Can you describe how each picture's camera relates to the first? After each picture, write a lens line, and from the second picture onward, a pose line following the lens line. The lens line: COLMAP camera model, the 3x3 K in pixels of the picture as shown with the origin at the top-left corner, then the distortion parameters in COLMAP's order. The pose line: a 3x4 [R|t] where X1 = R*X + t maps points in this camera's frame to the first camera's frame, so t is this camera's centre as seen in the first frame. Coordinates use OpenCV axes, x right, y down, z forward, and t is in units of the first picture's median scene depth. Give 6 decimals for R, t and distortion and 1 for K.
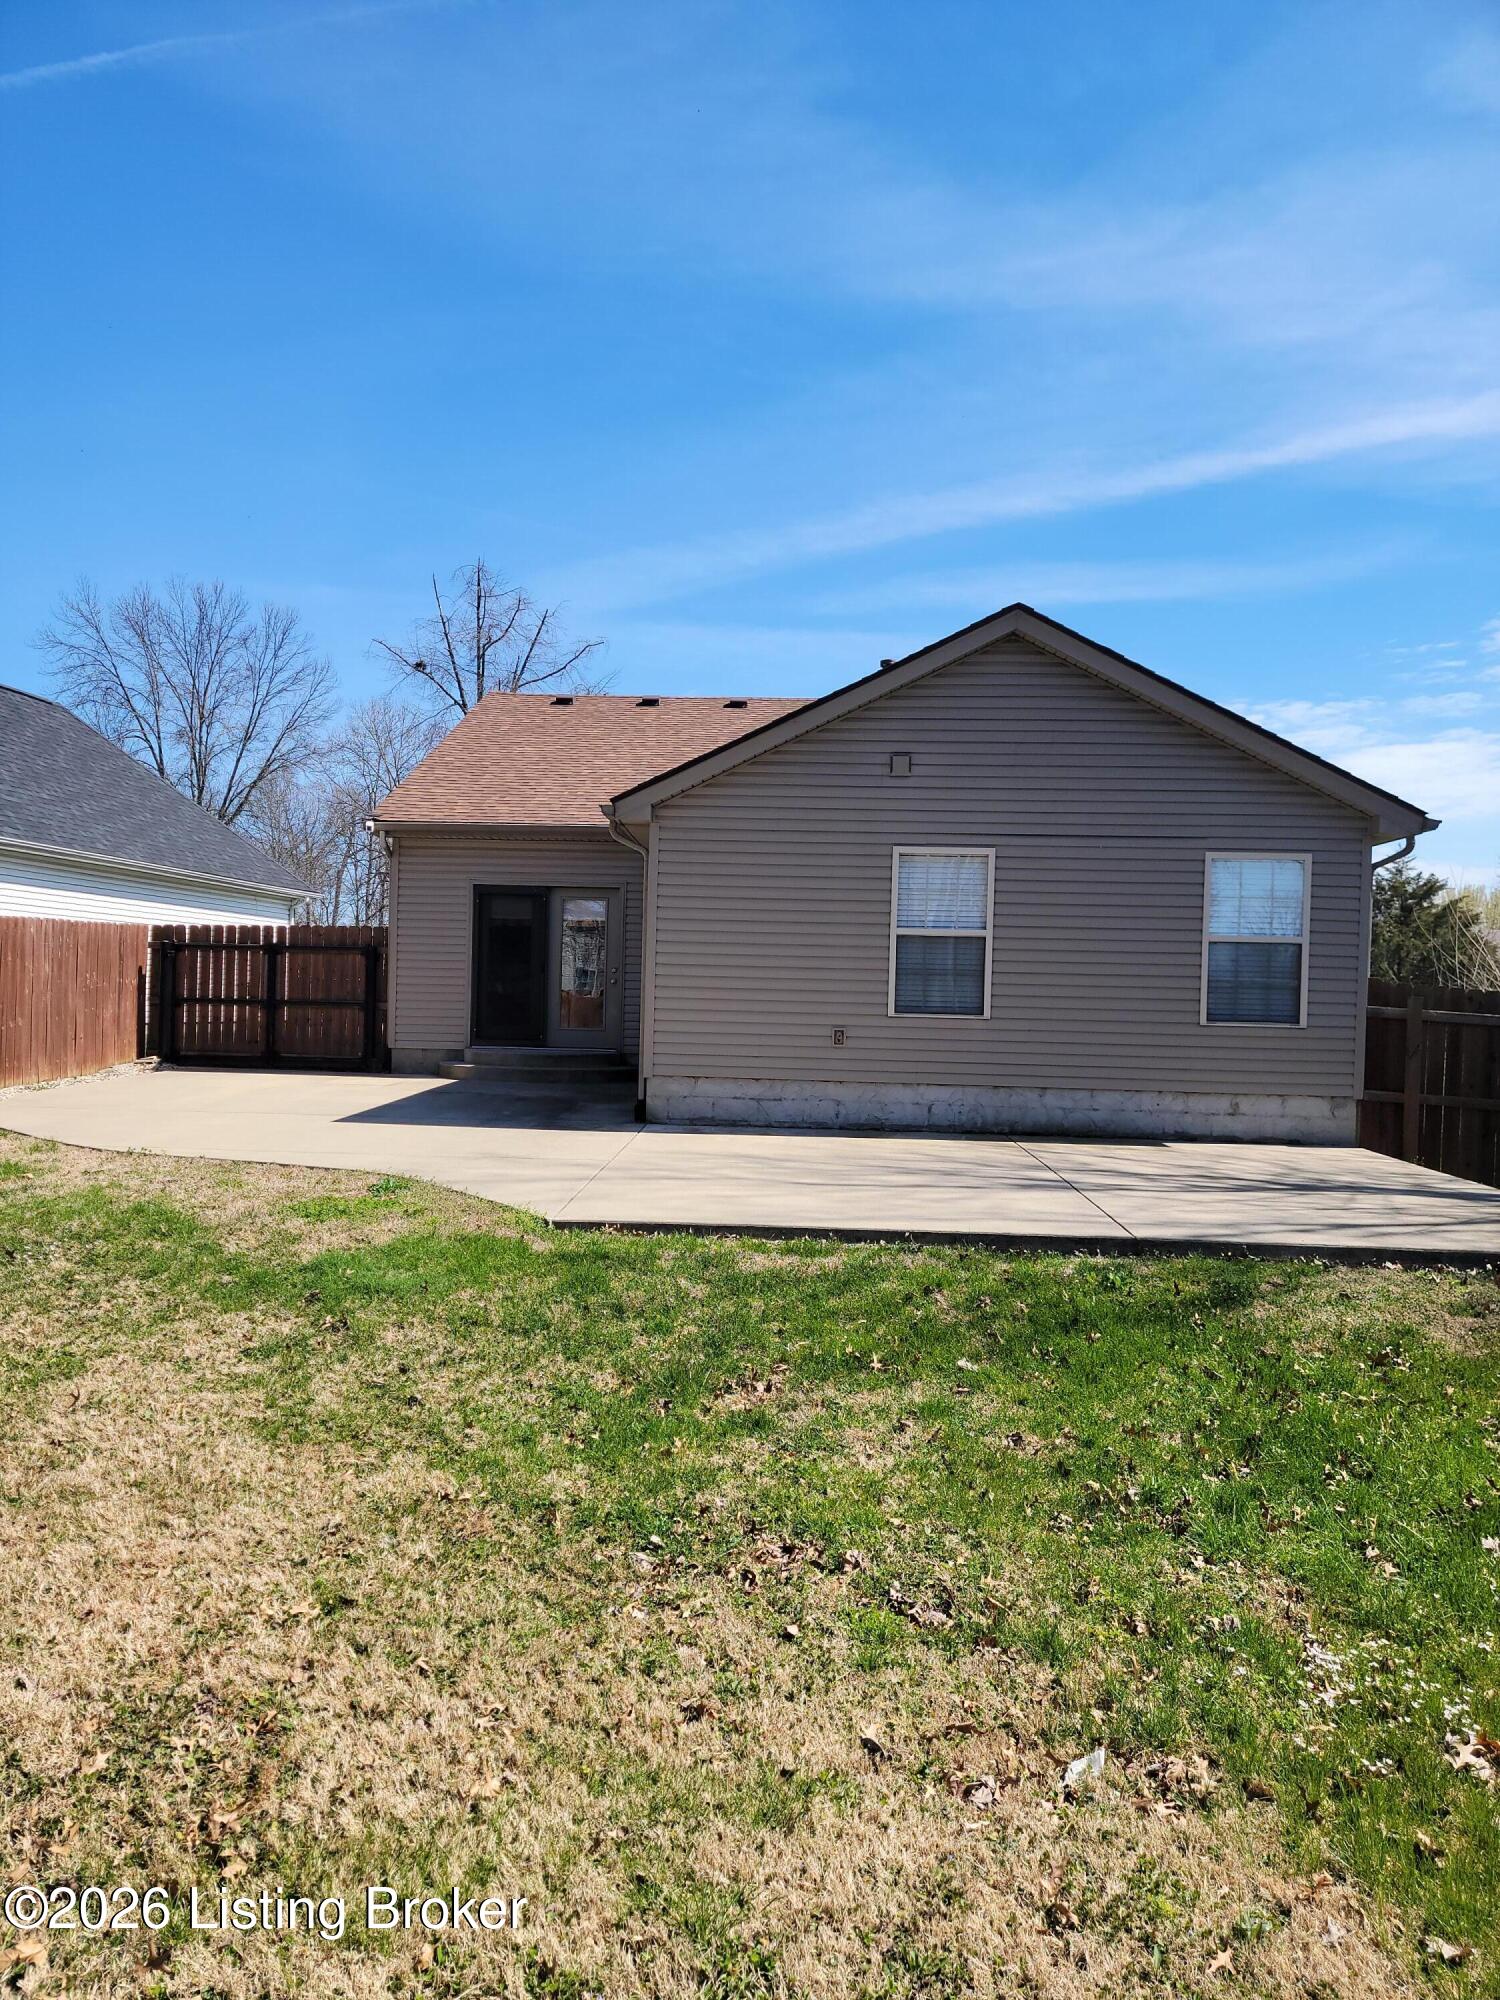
lens RADIAL K [[1402.5, 0, 747.8], [0, 1402.5, 1039.4], [0, 0, 1]] dist [0.036507, -0.002254]
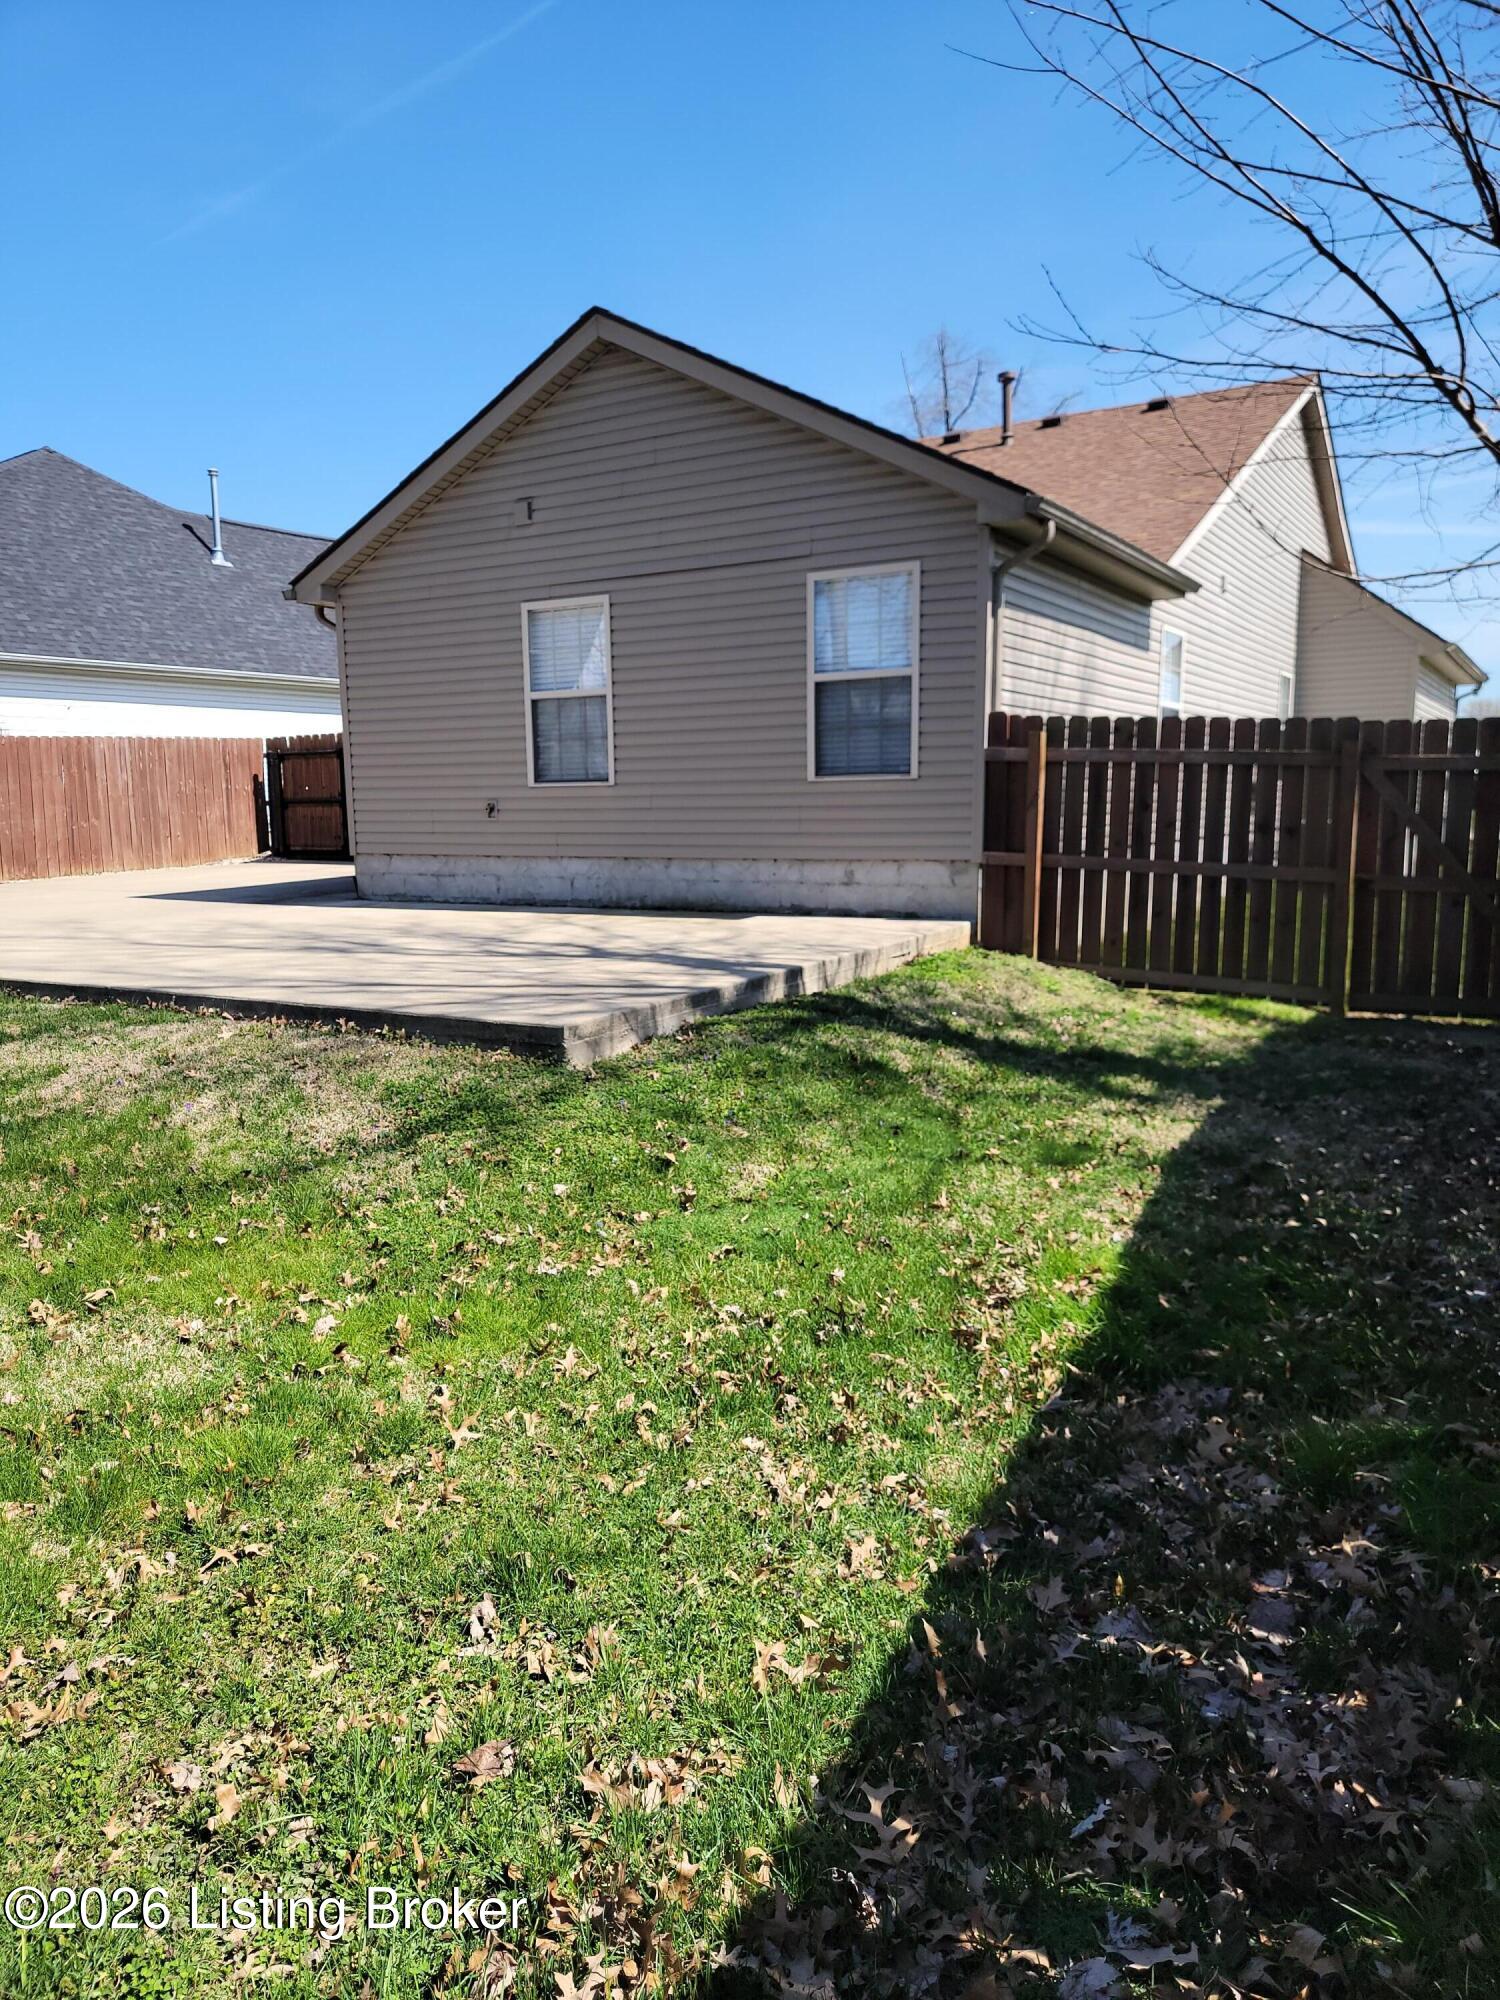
lens RADIAL K [[1402.5, 0, 747.8], [0, 1402.5, 1039.4], [0, 0, 1]] dist [0.036507, -0.002254]
pose [[0.887791, 0.038447, -0.458639, 0.688211], [0.024525, 0.991137, 0.130559, 0.033556], [0.459594, -0.127157, 0.878979, 0.198749]]
